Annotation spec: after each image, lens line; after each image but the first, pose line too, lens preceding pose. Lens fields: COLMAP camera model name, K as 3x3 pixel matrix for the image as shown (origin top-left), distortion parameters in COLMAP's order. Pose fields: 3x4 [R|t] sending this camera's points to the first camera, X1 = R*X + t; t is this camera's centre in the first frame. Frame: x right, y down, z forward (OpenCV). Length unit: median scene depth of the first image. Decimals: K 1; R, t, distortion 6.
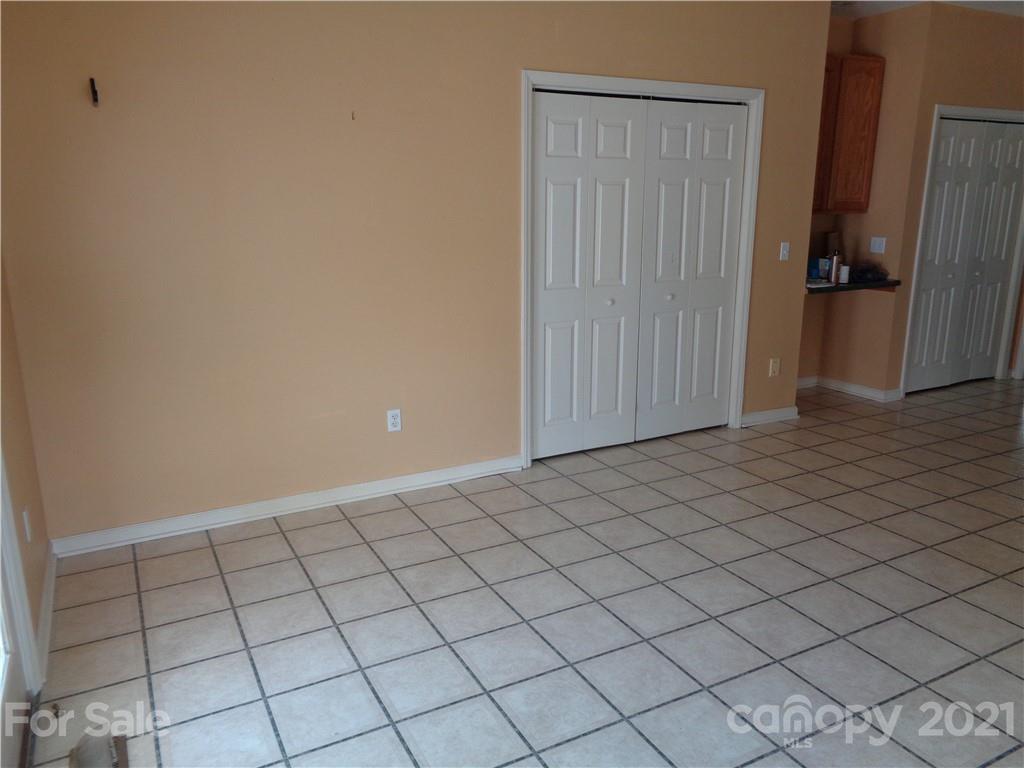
lens RADIAL K [[767.1, 0, 515.2], [0, 767.1, 384.7], [0, 0, 1]] dist [0.008131, 0.001208]
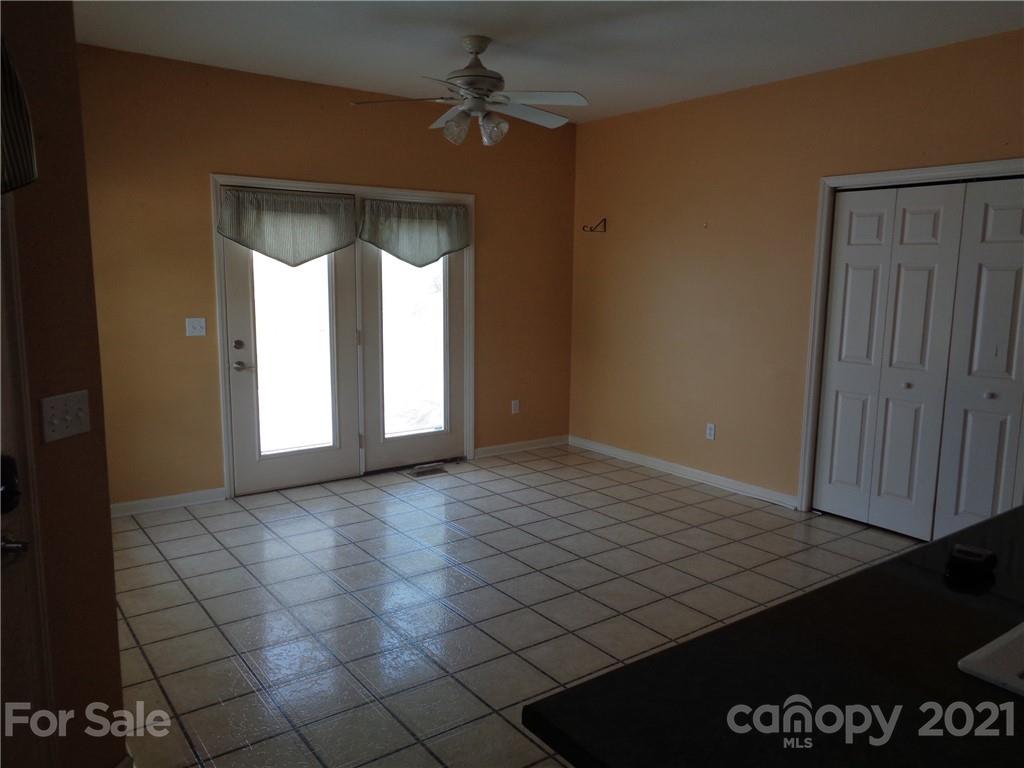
lens RADIAL K [[770.1, 0, 512.0], [0, 770.1, 384.0], [0, 0, 1]] dist [0.026994, 0.005424]
pose [[0.143475, 0.154835, -0.977467, 1.279085], [-0.241904, 0.963212, 0.117069, -0.127045], [0.959634, 0.219657, 0.175652, 0.410675]]
